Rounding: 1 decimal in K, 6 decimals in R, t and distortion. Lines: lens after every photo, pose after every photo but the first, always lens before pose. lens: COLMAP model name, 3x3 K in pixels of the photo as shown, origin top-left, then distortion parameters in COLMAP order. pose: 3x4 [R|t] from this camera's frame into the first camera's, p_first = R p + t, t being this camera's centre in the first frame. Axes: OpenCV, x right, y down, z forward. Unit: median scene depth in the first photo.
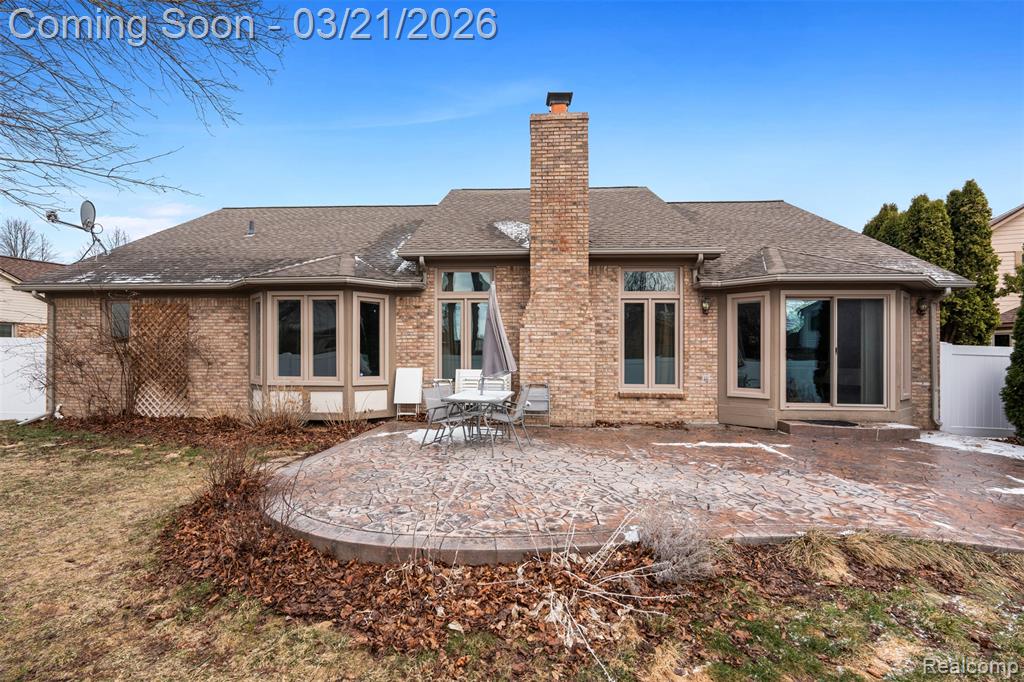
lens RADIAL K [[465.8, 0, 517.7], [0, 465.8, 356.4], [0, 0, 1]] dist [-0.003964, -0.000238]
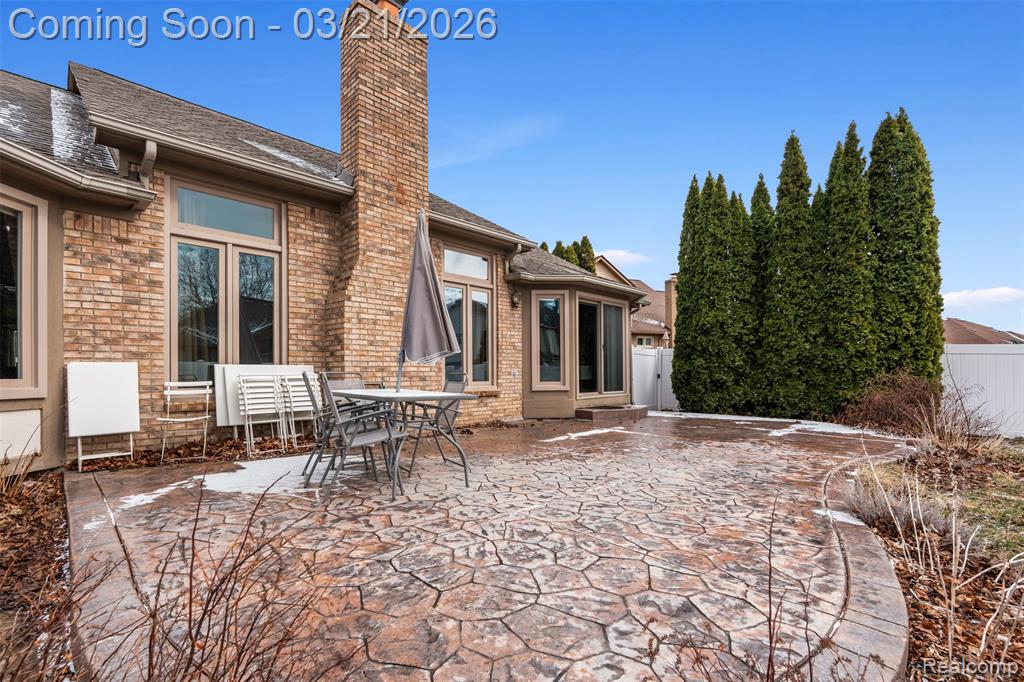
lens RADIAL K [[457.3, 0, 513.2], [0, 457.3, 367.4], [0, 0, 1]] dist [-0.005616, 0.000997]
pose [[0.657436, -0.002708, 0.753506, -0.318675], [0.015452, 0.999832, -0.009889, 0.043481], [-0.753352, 0.018145, 0.657367, 0.371500]]
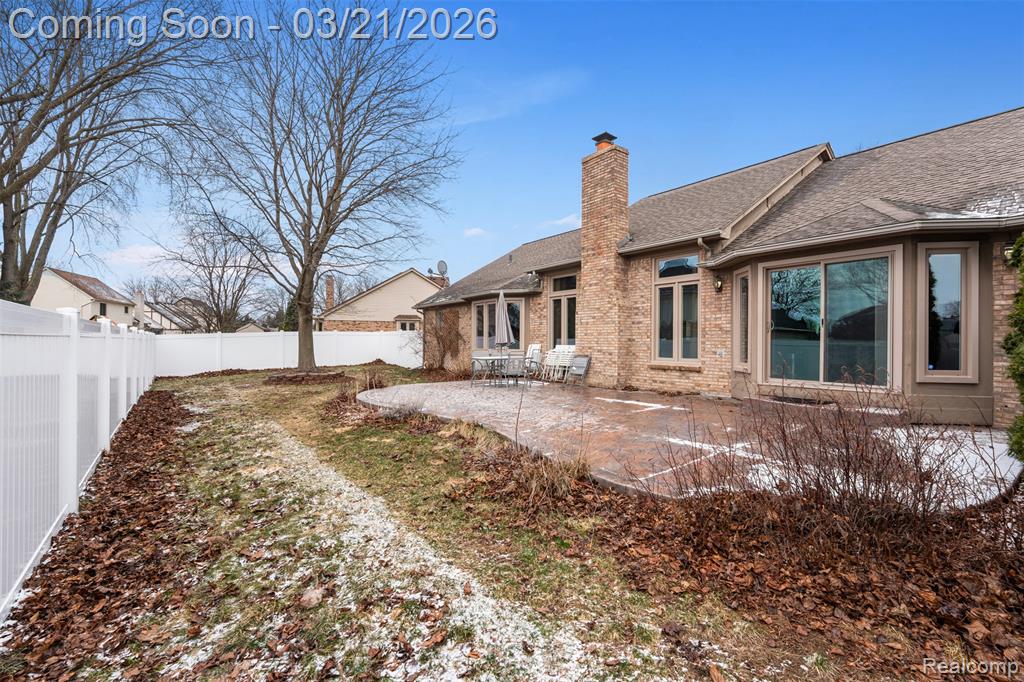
lens RADIAL K [[457.3, 0, 513.0], [0, 457.3, 339.6], [0, 0, 1]] dist [-0.005616, 0.000997]
pose [[0.639074, -0.010018, -0.769080, 0.899408], [0.007066, 0.999949, -0.007154, 0.020525], [0.769113, -0.000863, 0.639112, -0.016326]]
